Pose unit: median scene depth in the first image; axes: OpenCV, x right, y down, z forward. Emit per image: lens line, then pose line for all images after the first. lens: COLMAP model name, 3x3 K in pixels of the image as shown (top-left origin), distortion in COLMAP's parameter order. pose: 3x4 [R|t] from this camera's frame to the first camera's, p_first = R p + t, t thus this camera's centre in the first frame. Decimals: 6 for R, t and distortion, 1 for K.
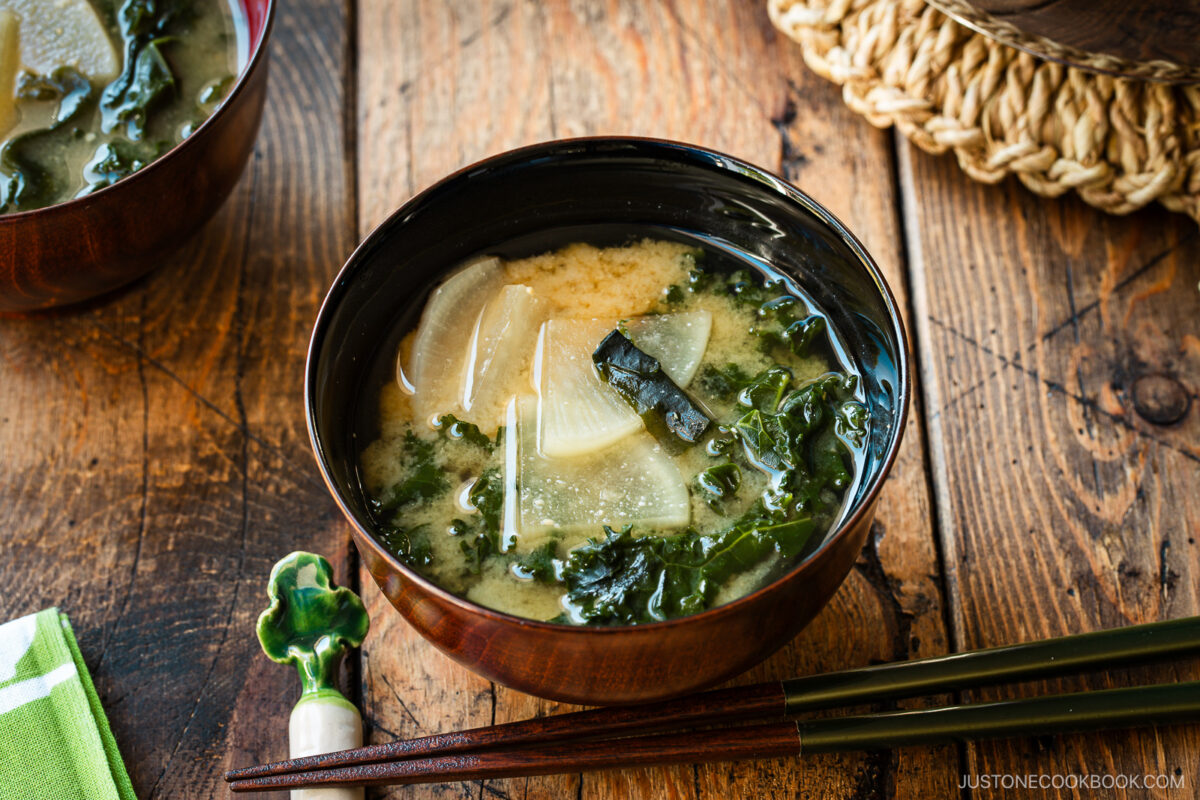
lens RADIAL K [[4023.0, 0, 600.0], [0, 4023.0, 400.0], [0, 0, 1]] dist [-0.091190, 0.458978]
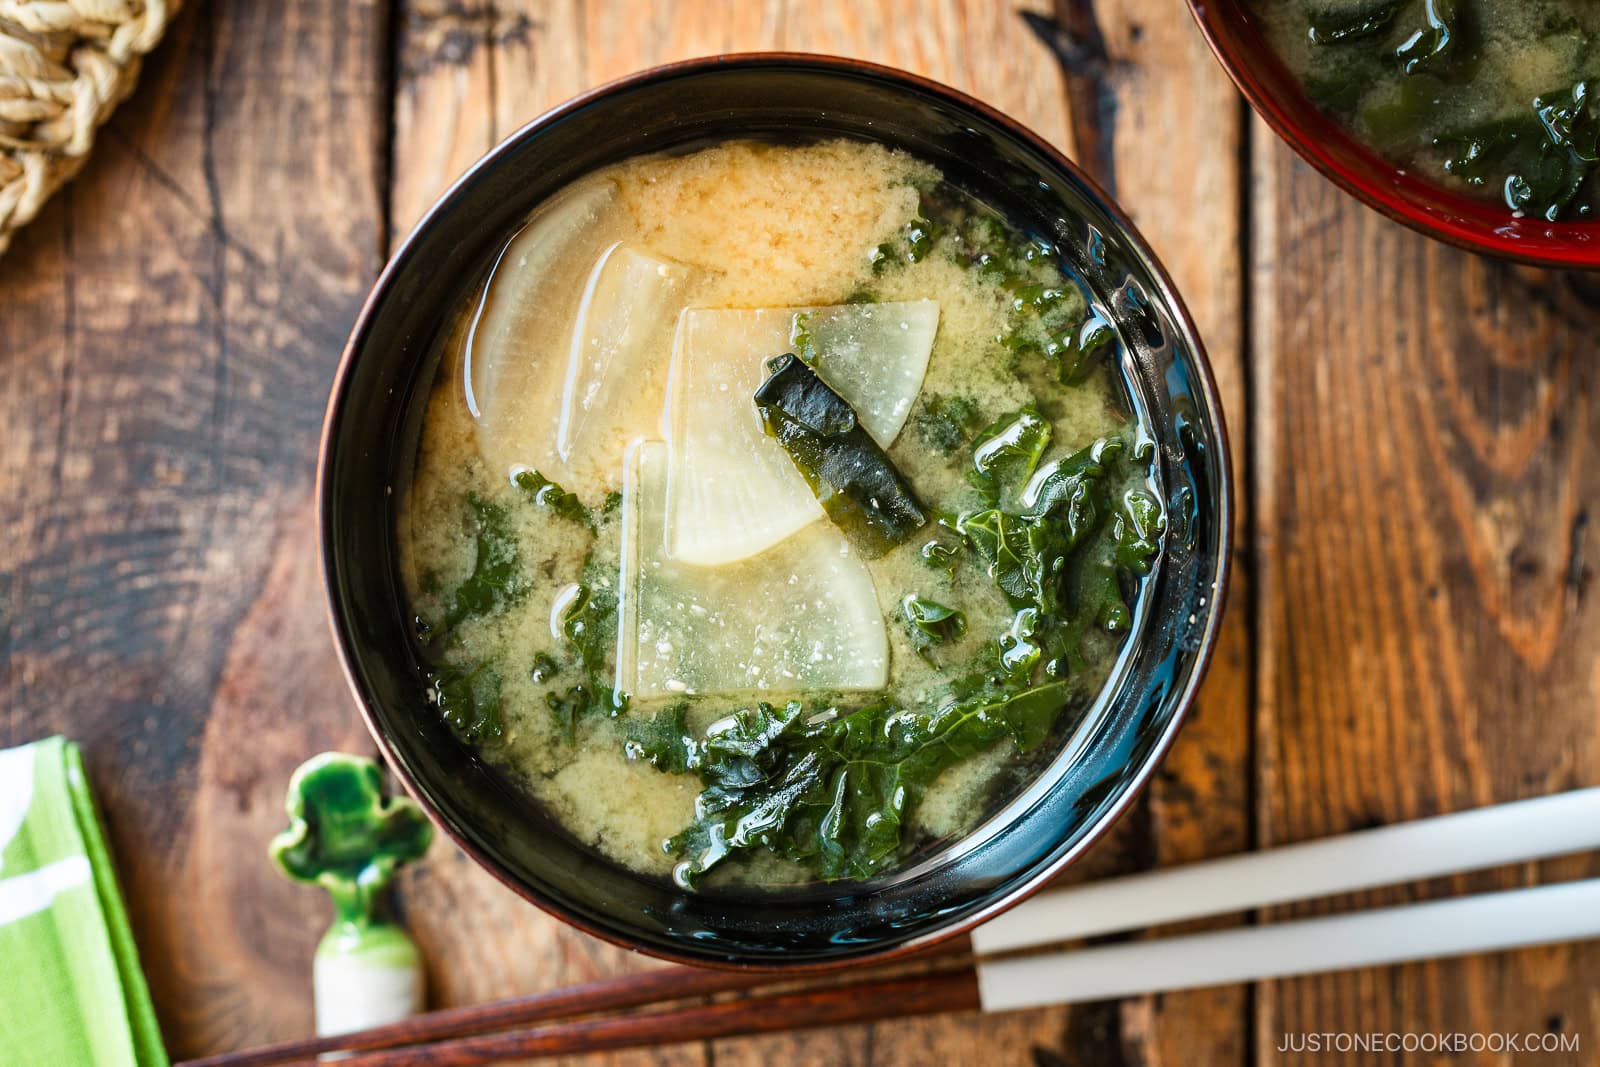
lens RADIAL K [[5364.0, 0, 800.0], [0, 5364.0, 533.5], [0, 0, 1]] dist [-0.091190, 0.458978]
pose [[0.998403, 0.038390, 0.041451, -0.029913], [-0.055534, 0.801801, 0.595006, -0.514816], [-0.010393, -0.596357, 0.802652, 0.284485]]
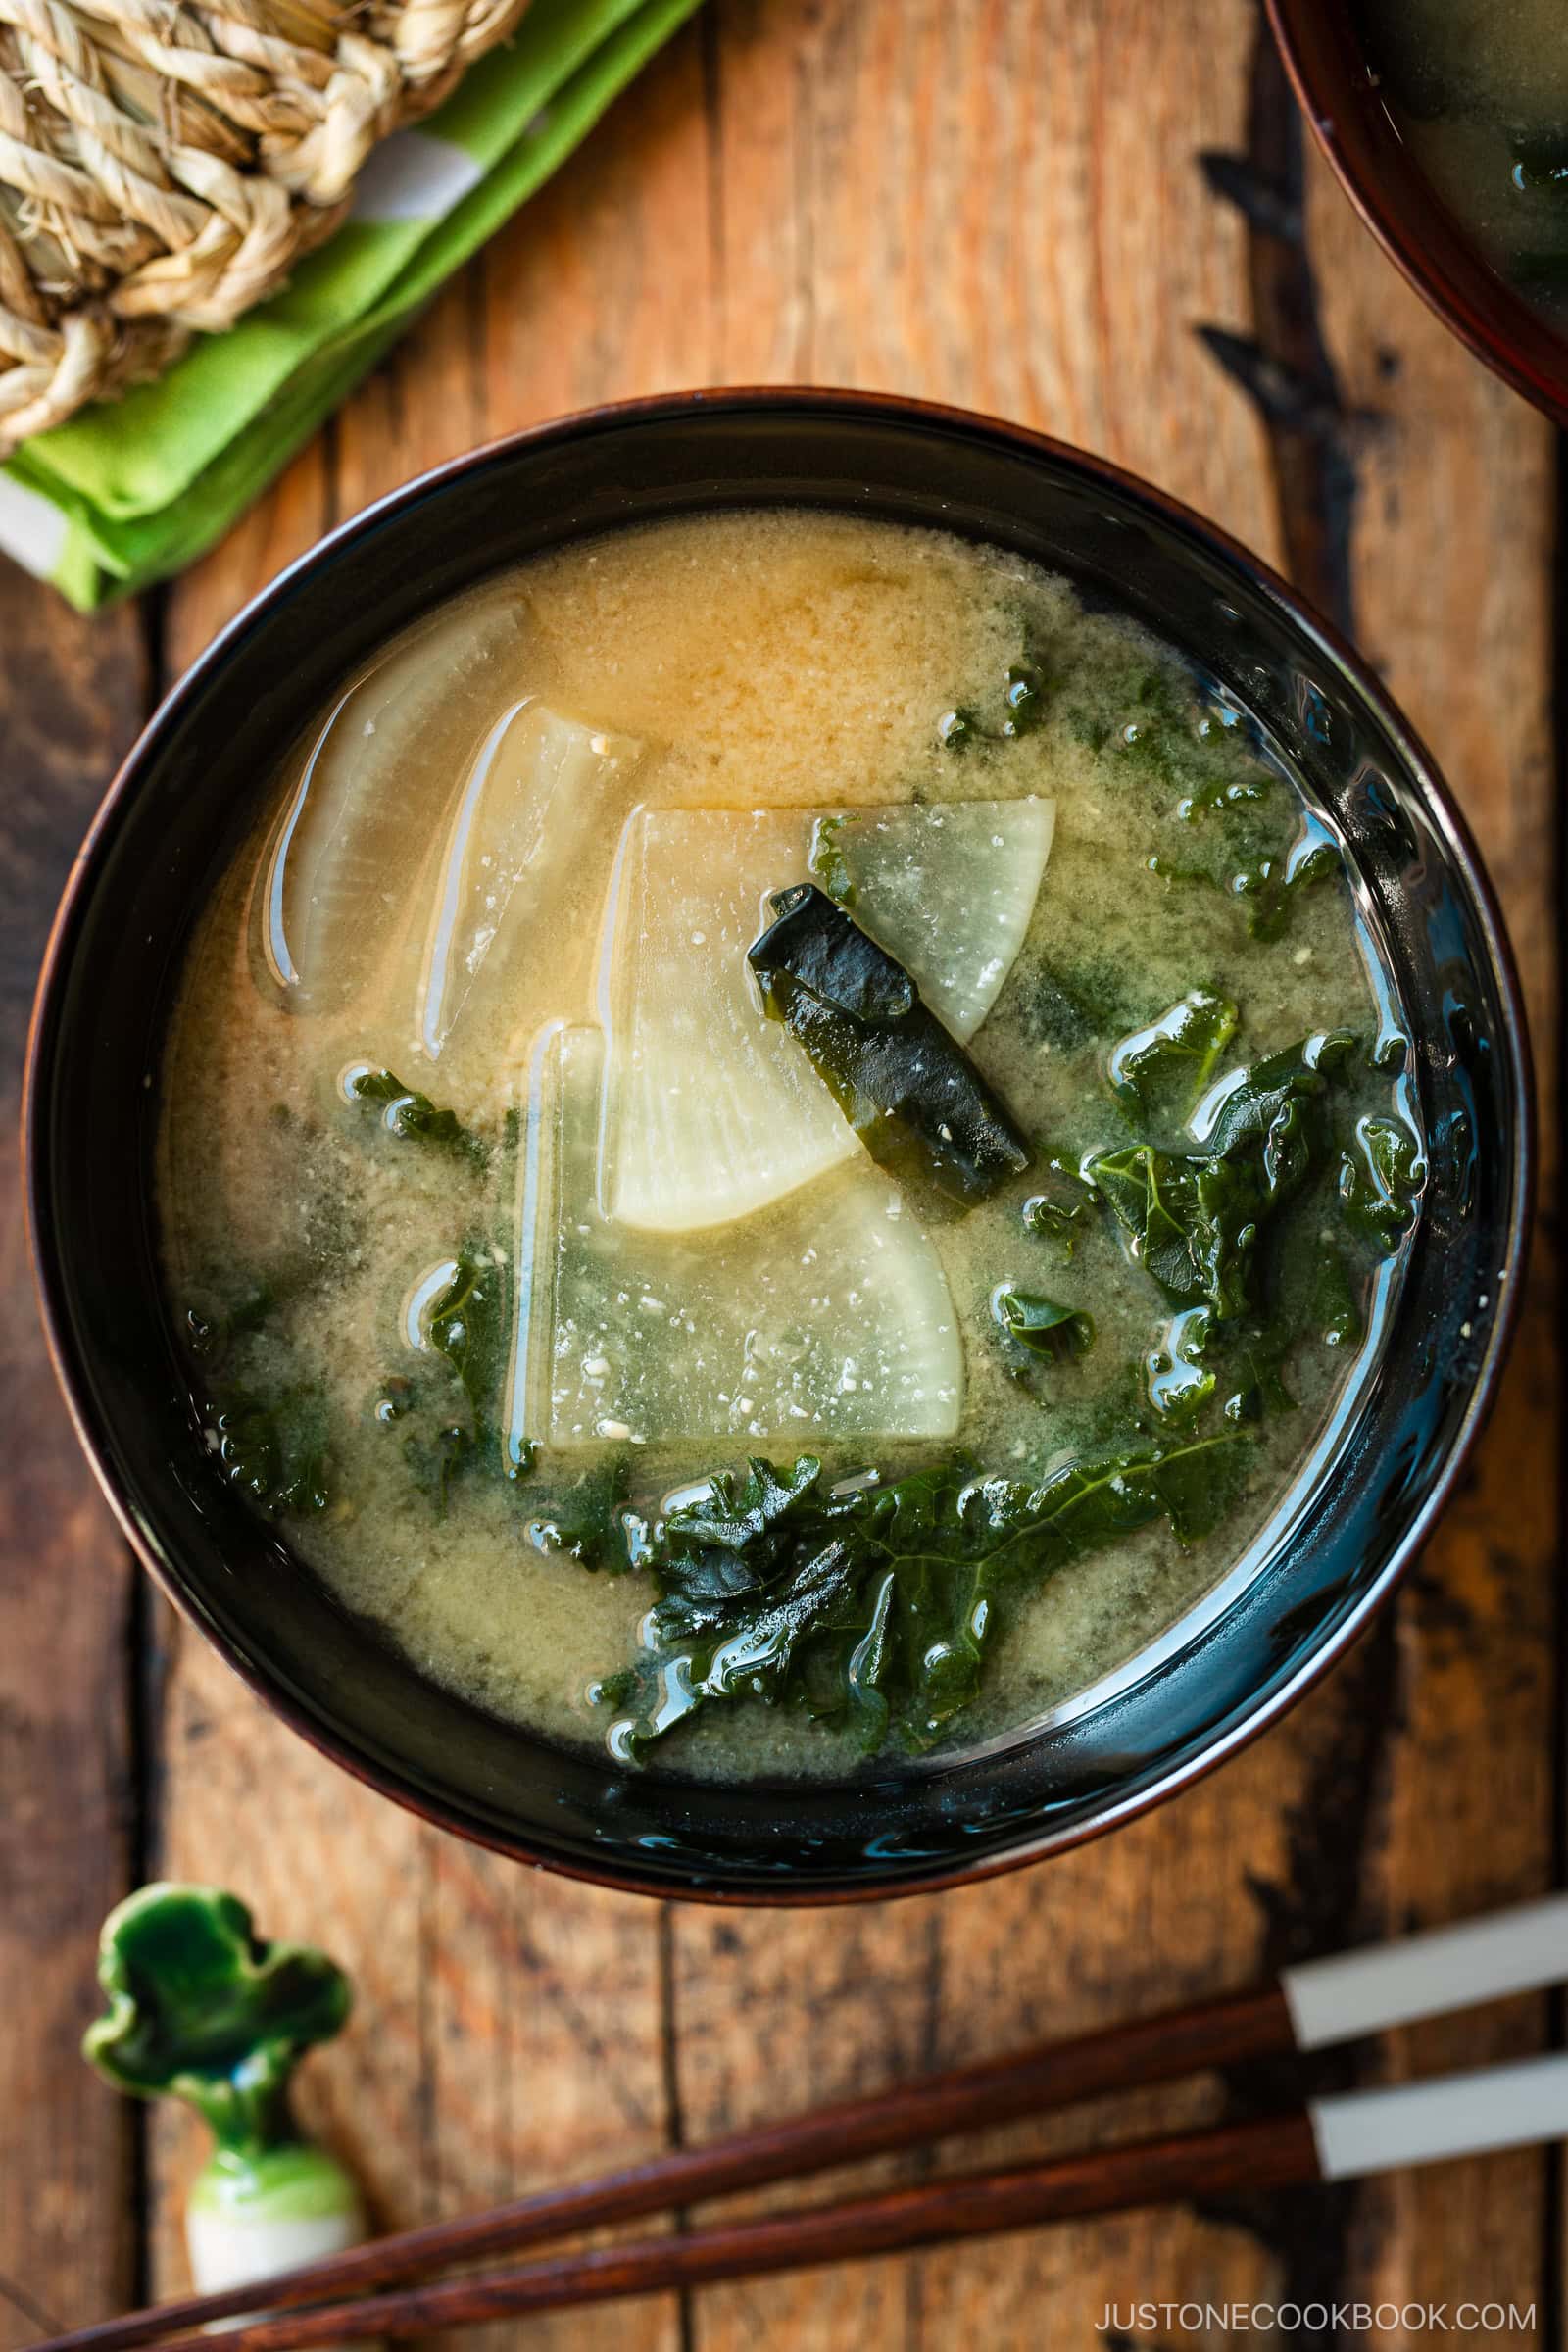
lens RADIAL K [[7885.2, 0, 784.0], [0, 7885.2, 1176.0], [0, 0, 1]] dist [-0.091190, 0.458978]
pose [[0.998513, 0.049831, 0.022083, -0.014485], [-0.053147, 0.800259, 0.597295, -0.460138], [0.012092, -0.597581, 0.801717, 0.361904]]
